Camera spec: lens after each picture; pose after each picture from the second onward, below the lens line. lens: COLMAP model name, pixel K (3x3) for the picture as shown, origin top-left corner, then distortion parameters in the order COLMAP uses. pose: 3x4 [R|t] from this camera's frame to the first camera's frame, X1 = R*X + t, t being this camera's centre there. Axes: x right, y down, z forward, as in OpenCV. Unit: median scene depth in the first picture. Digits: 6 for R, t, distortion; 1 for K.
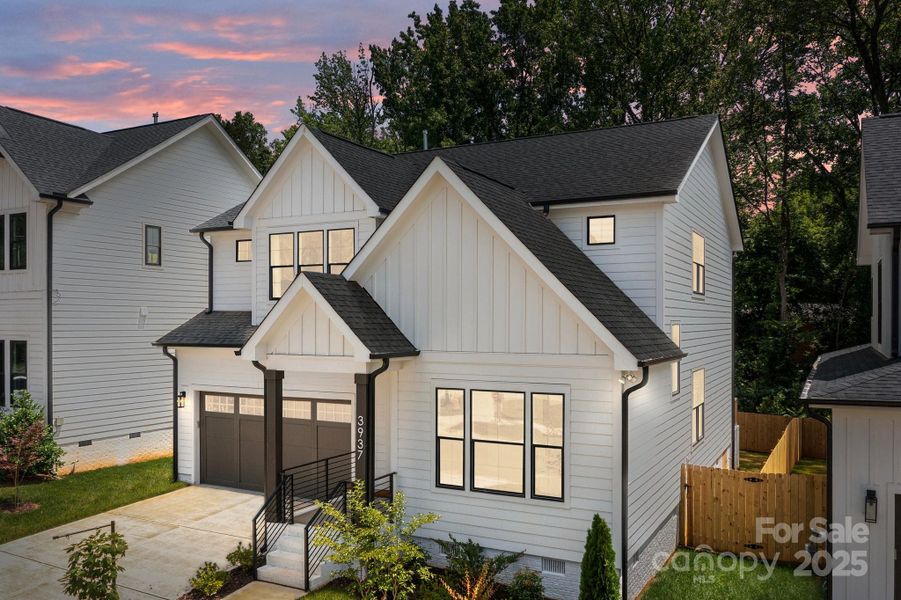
lens RADIAL K [[703.2, 0, 471.2], [0, 703.2, 315.8], [0, 0, 1]] dist [-0.019991, 0.003838]
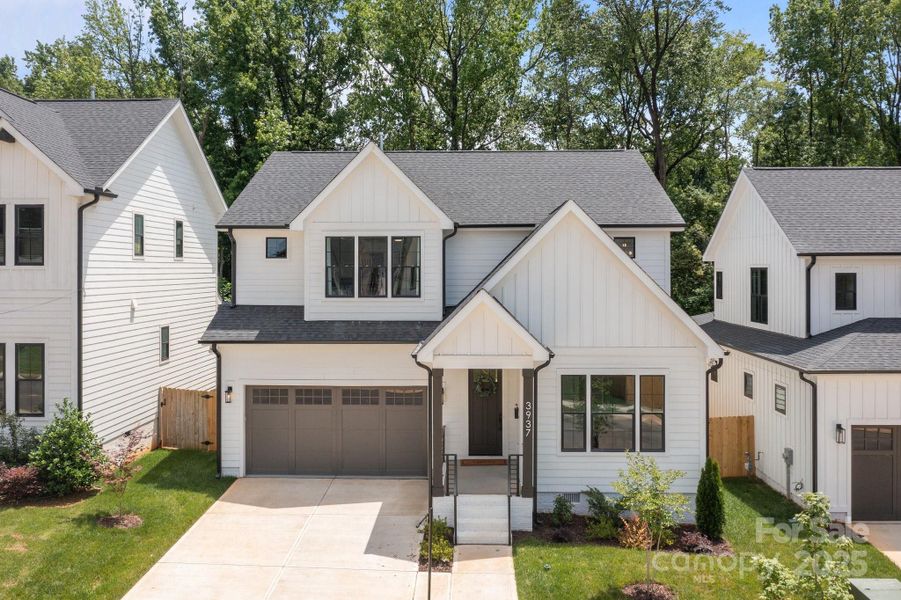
lens RADIAL K [[703.2, 0, 465.6], [0, 703.2, 259.9], [0, 0, 1]] dist [-0.019991, 0.003838]
pose [[0.905371, 0.007750, 0.424550, -0.544055], [-0.003754, 0.999940, -0.010248, -0.069178], [-0.424604, 0.007685, 0.905346, -0.073747]]
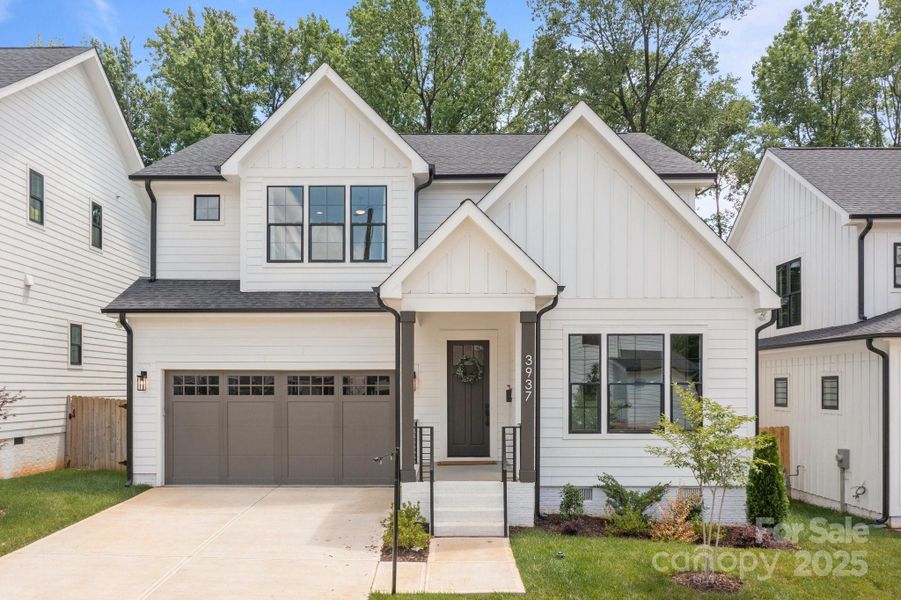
lens RADIAL K [[703.2, 0, 456.1], [0, 703.2, 374.6], [0, 0, 1]] dist [-0.019991, 0.003838]
pose [[0.894919, 0.005141, 0.446198, -0.456053], [-0.002529, 0.999976, -0.006450, 0.118473], [-0.446221, 0.004644, 0.894911, 0.124745]]
